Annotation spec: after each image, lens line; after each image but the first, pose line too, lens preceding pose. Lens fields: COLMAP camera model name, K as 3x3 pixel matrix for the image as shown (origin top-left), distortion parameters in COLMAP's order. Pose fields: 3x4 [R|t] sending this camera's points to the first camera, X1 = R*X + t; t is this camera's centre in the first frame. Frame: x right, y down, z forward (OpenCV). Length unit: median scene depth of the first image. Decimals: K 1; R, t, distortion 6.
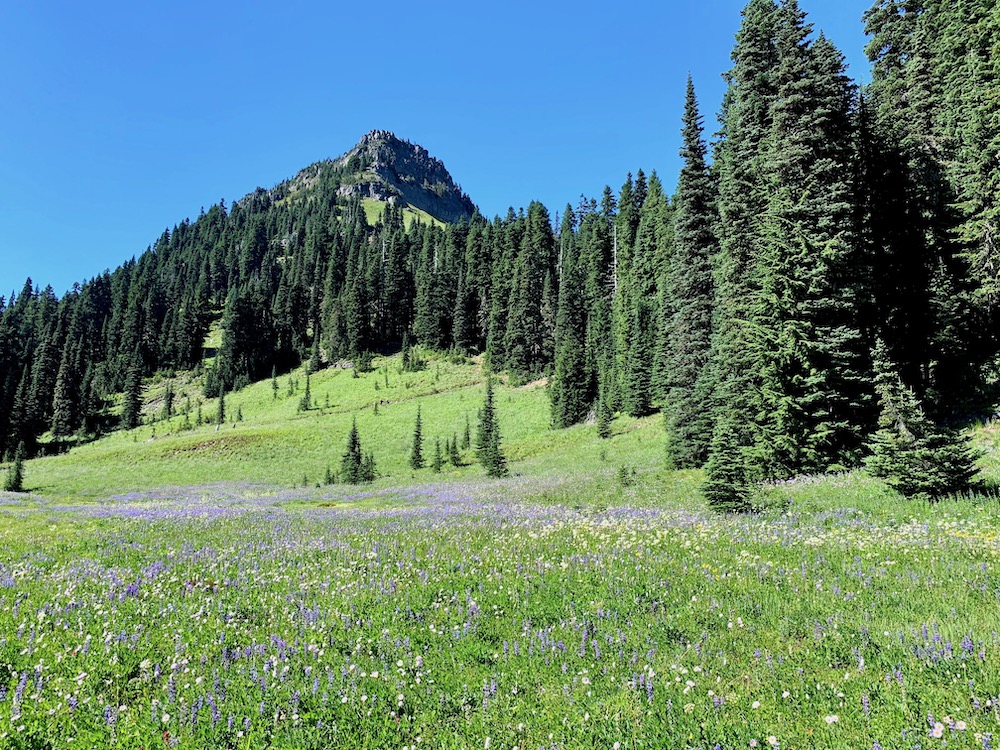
lens RADIAL K [[758.4, 0, 500.5], [0, 758.4, 375.1], [0, 0, 1]] dist [0.019669, 0.000035]
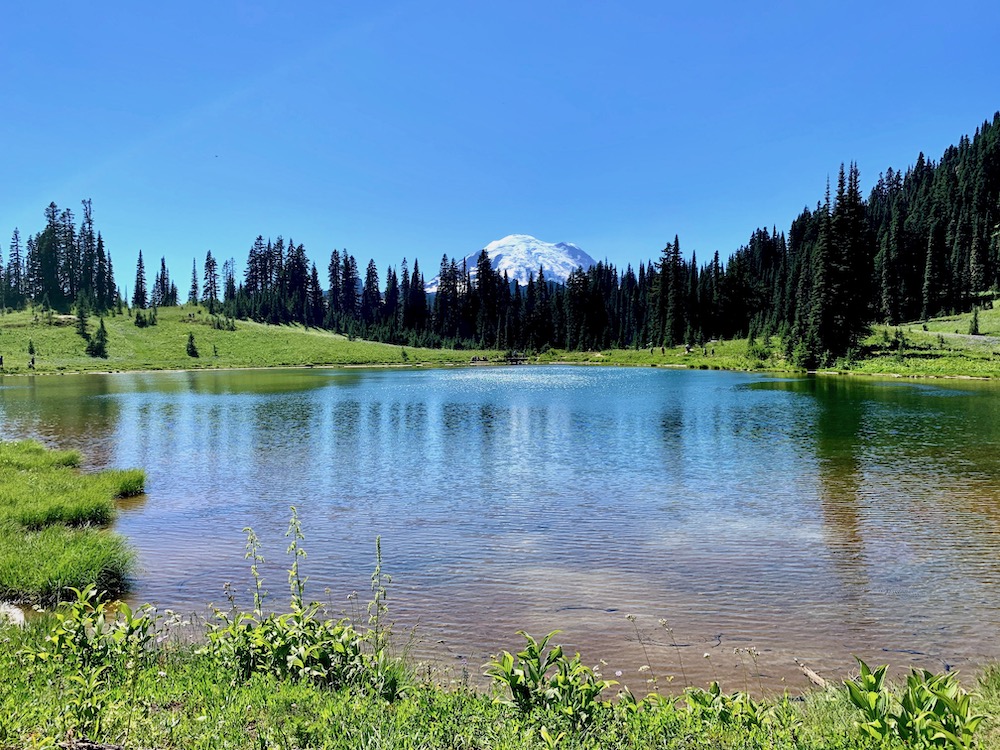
lens RADIAL K [[758.4, 0, 500.7], [0, 758.4, 374.4], [0, 0, 1]] dist [0.019669, 0.000035]
pose [[0.506535, 0.024550, -0.861870, 0.163866], [0.157317, 0.980184, 0.120378, -0.071904], [0.847746, -0.196563, 0.492635, -0.407995]]
